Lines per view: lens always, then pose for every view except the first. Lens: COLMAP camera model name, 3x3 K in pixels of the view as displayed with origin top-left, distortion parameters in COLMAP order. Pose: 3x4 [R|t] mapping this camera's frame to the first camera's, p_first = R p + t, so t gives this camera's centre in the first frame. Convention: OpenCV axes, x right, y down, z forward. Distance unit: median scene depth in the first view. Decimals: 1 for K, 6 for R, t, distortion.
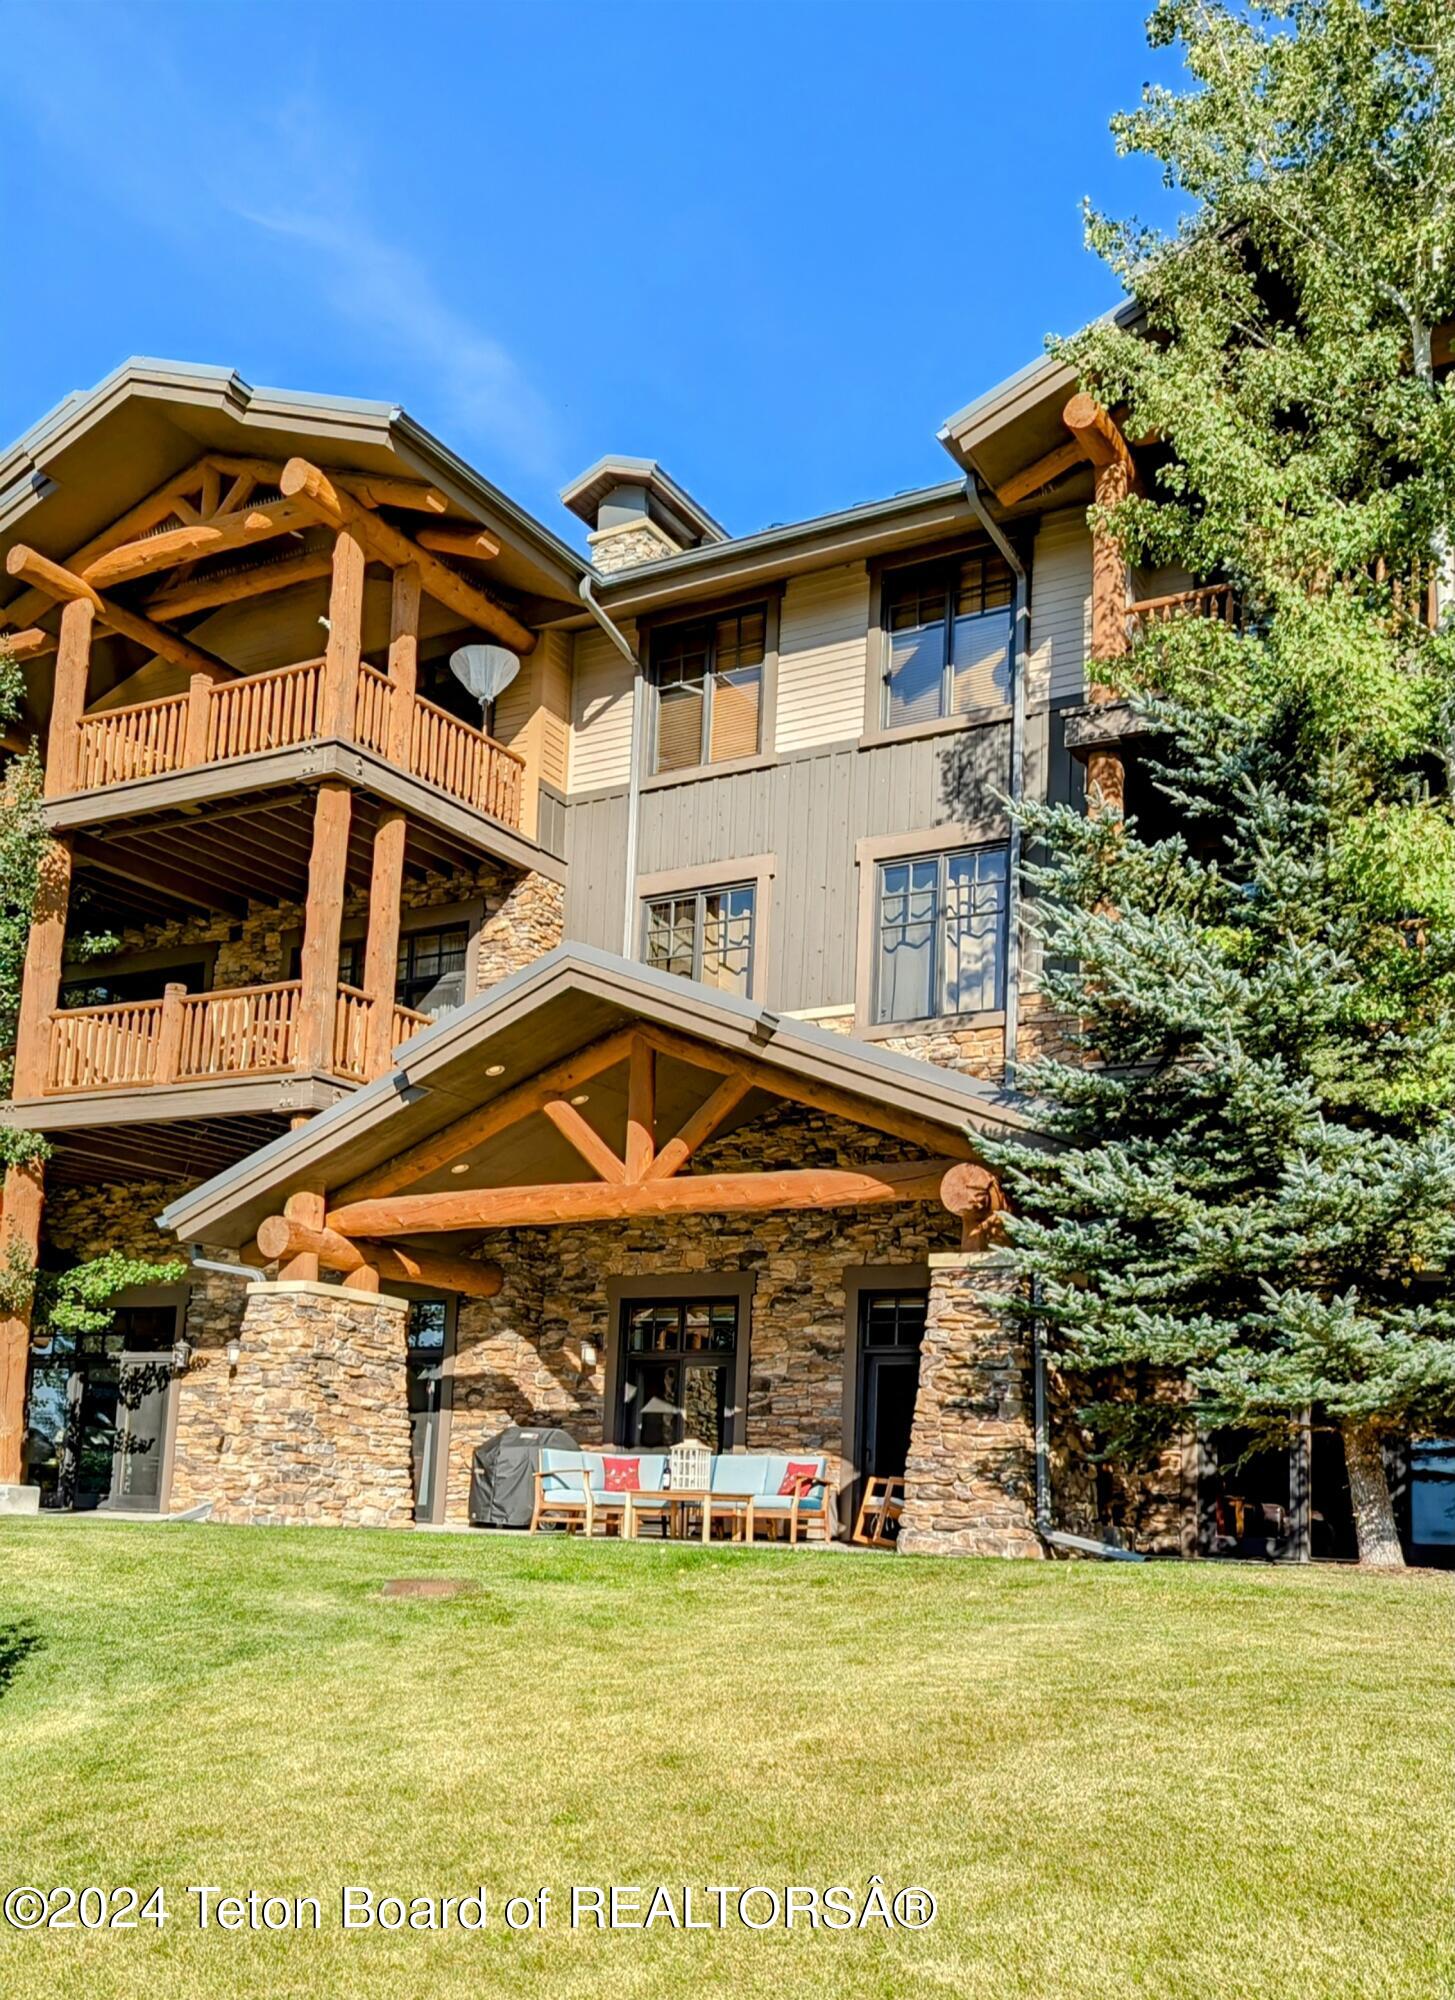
lens RADIAL K [[1837.5, 0, 745.0], [0, 1837.5, 1272.2], [0, 0, 1]] dist [0.088760, 0.000000]
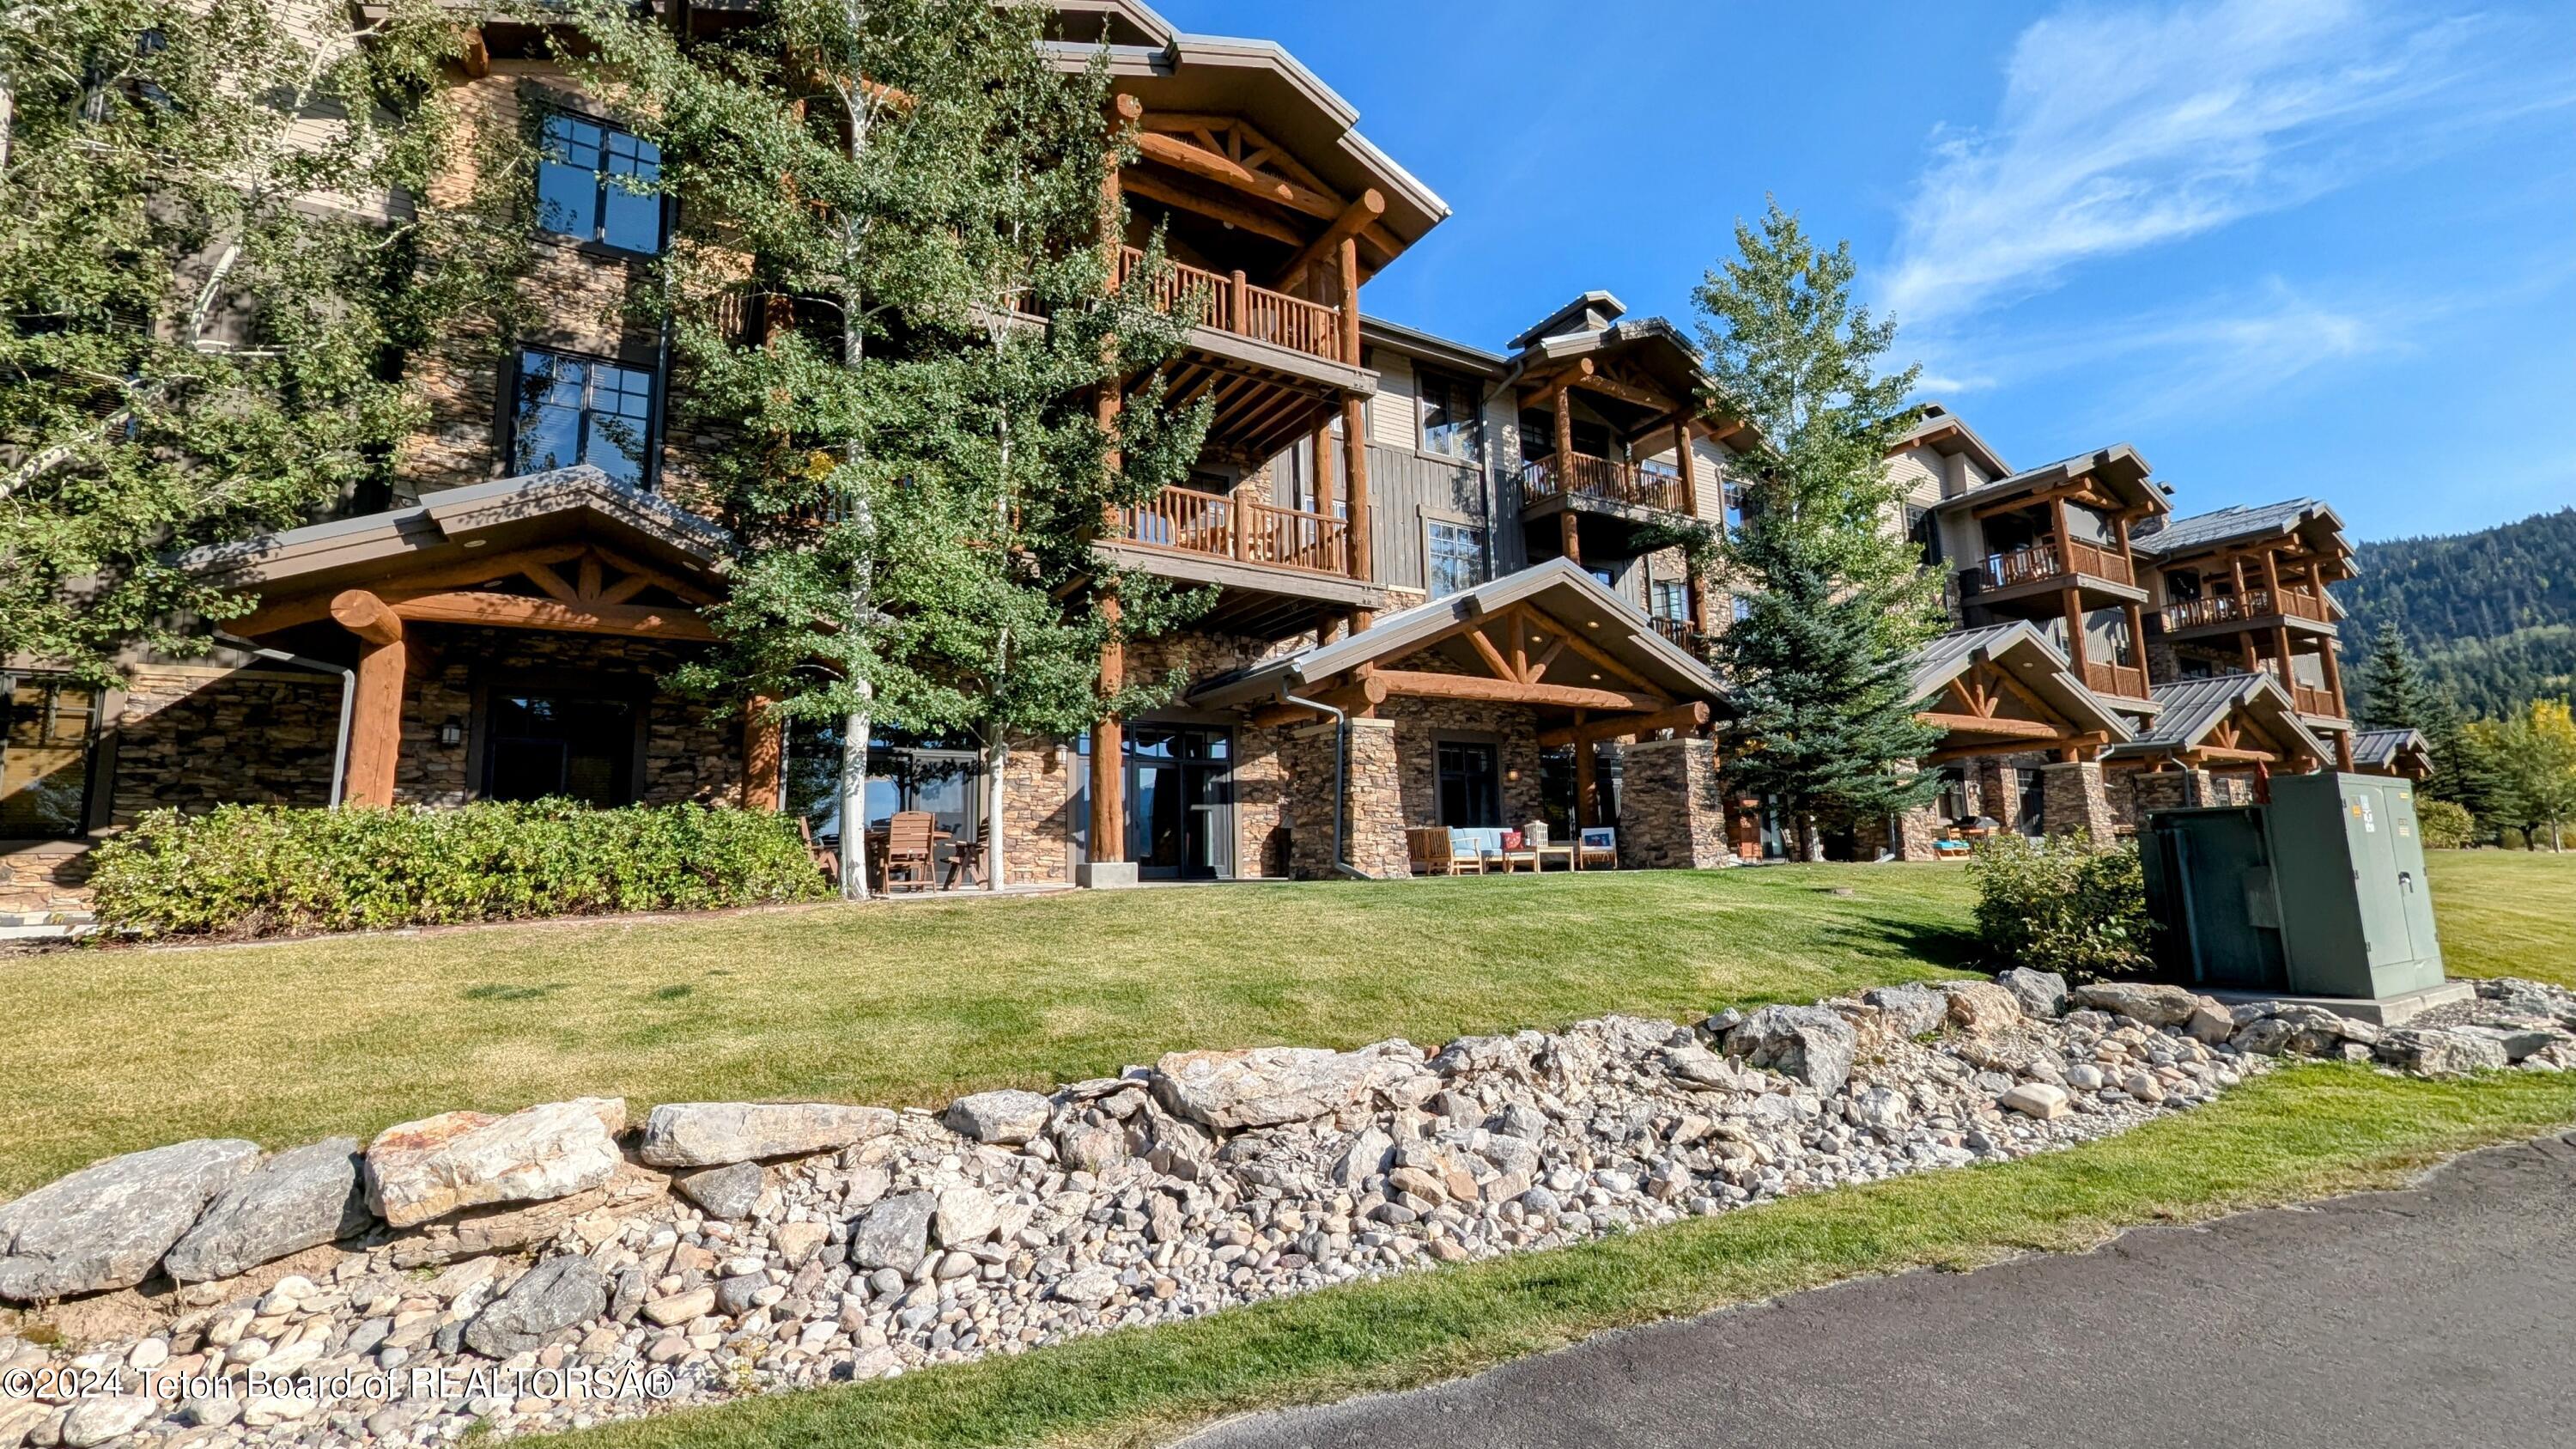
lens RADIAL K [[1068.5, 0, 1277.2], [0, 1068.5, 711.3], [0, 0, 1]] dist [0.001475, 0.000018]
pose [[0.497196, 0.075412, 0.864355, -1.109691], [-0.076302, 0.996156, -0.043020, 0.044726], [-0.864277, -0.044562, 0.501039, 0.663411]]
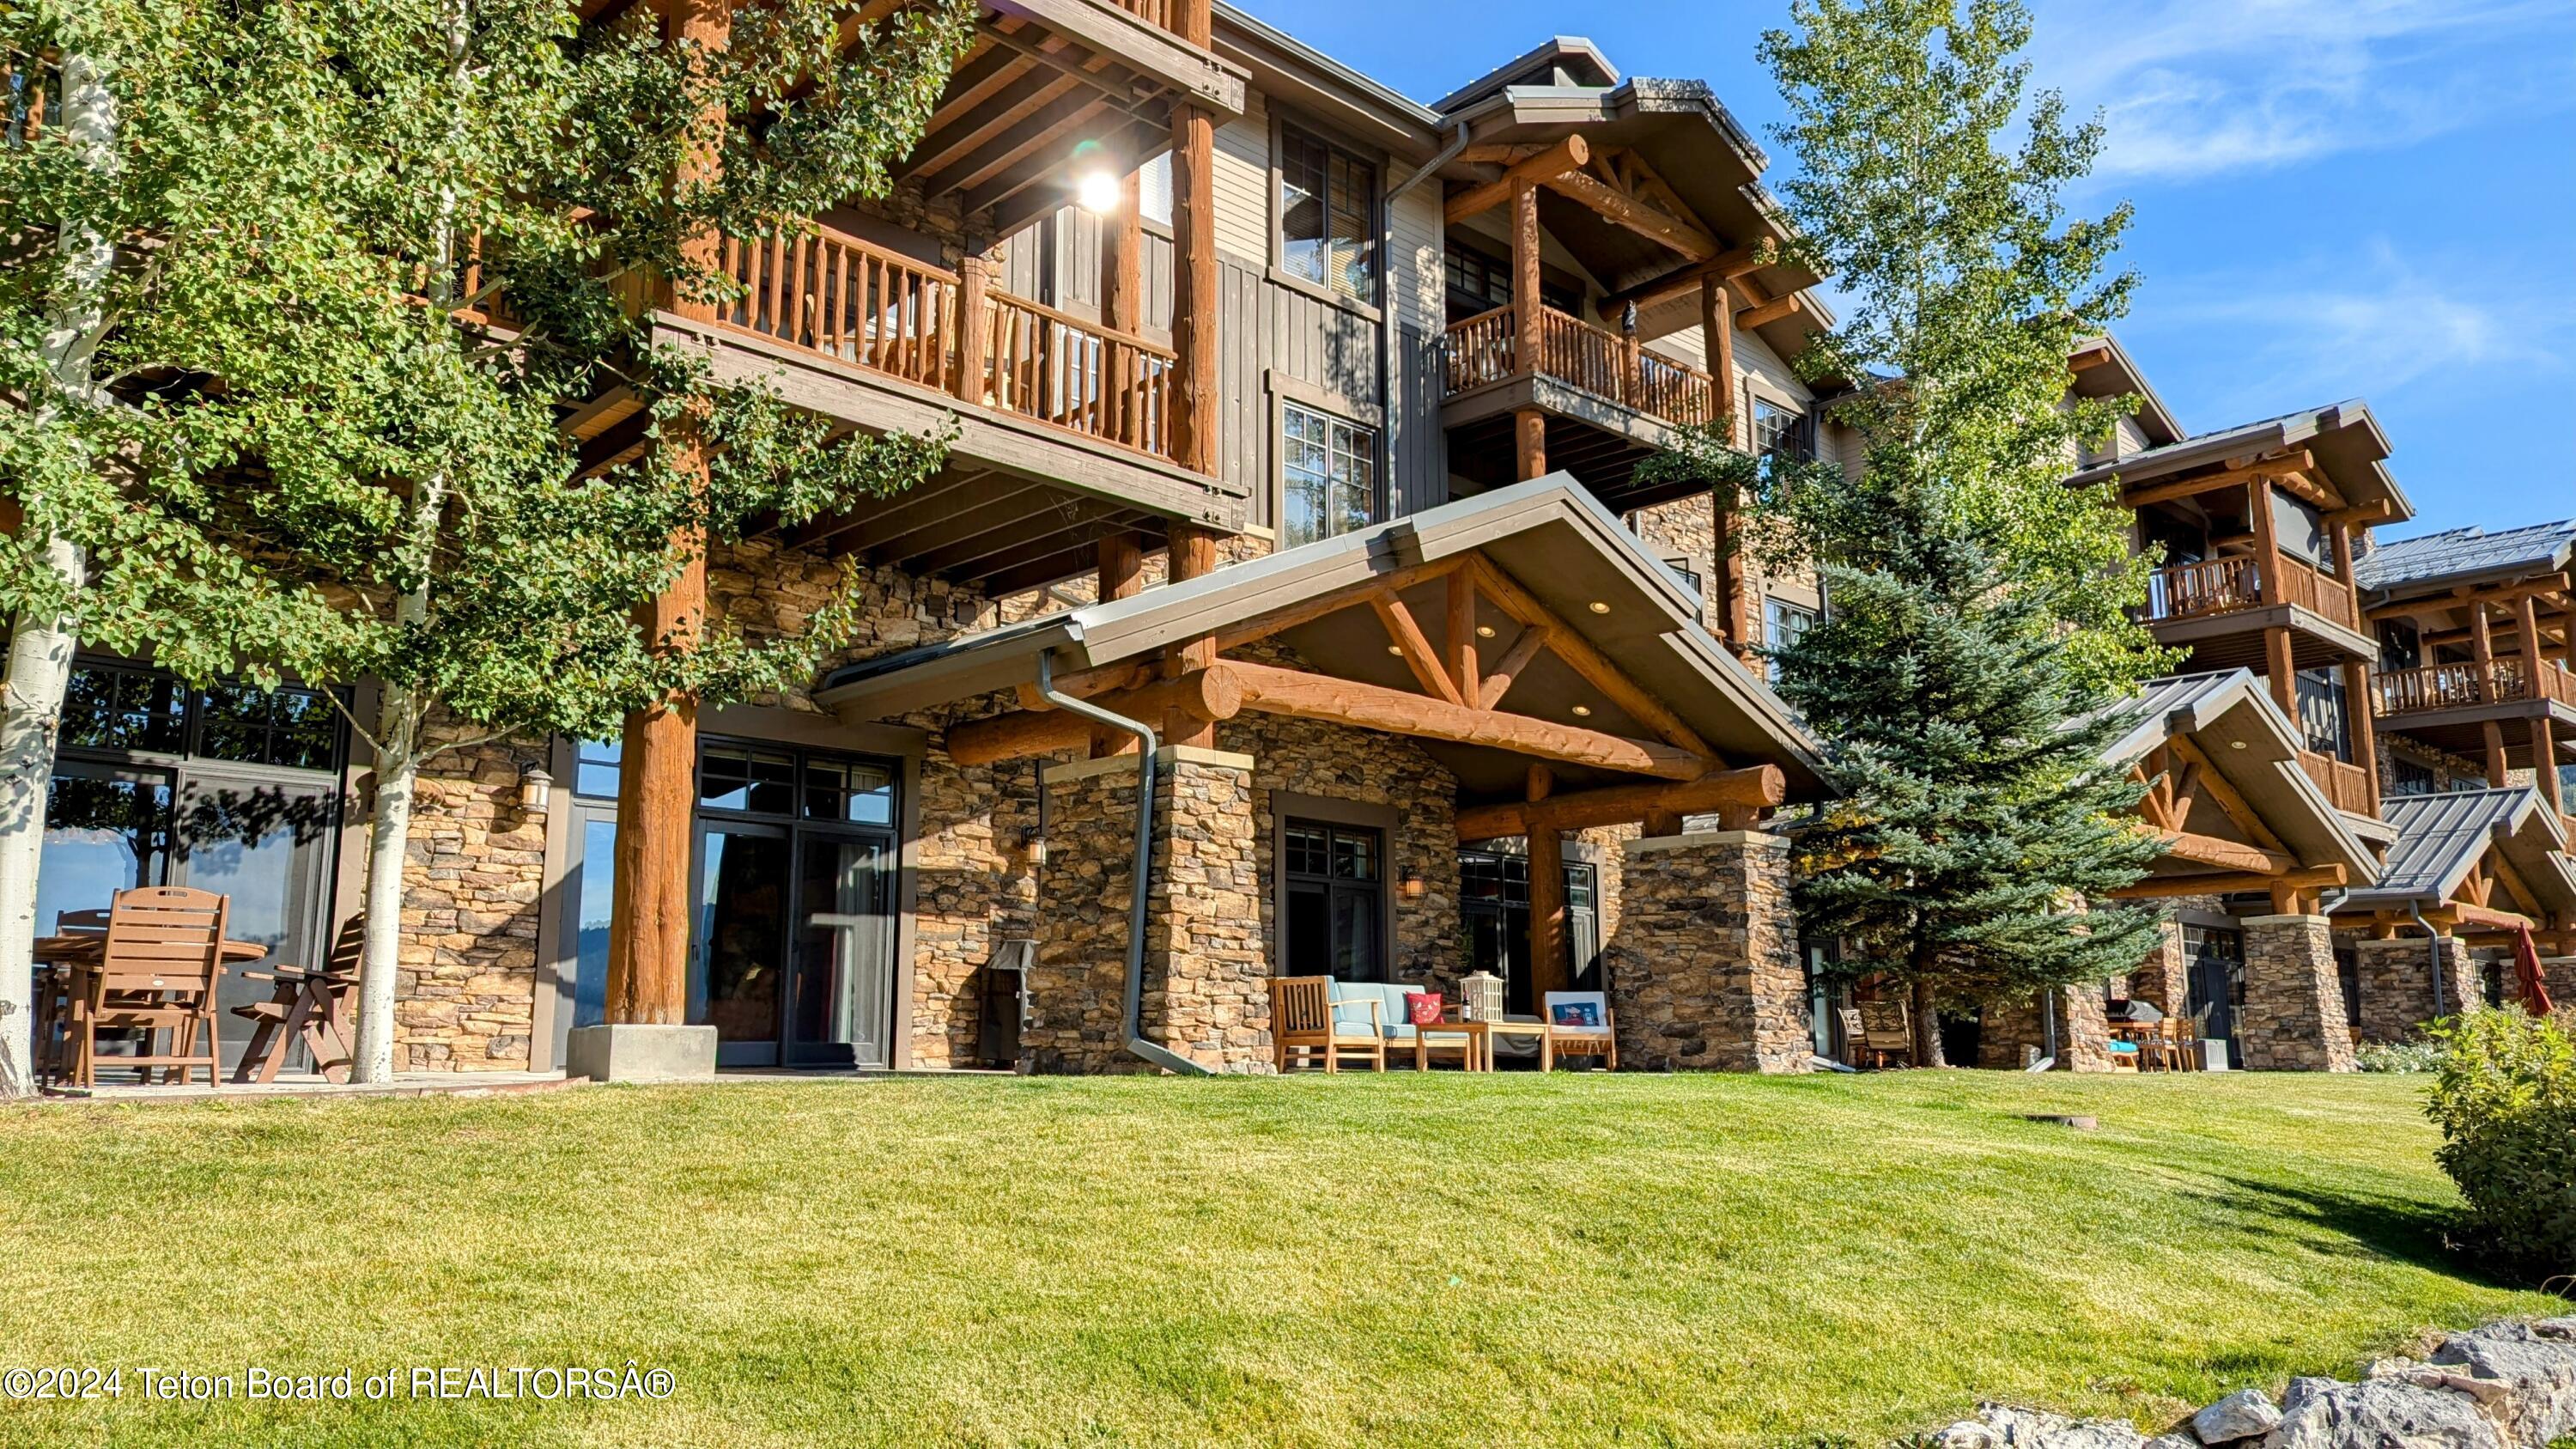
lens RADIAL K [[1821.1, 0, 1242.5], [0, 1821.1, 724.0], [0, 0, 1]] dist [0.061463, -0.028732]
pose [[0.315326, 0.134490, 0.939405, -1.000886], [-0.117964, 0.987784, -0.101820, 0.072440], [-0.941623, -0.078709, 0.327339, 0.787987]]
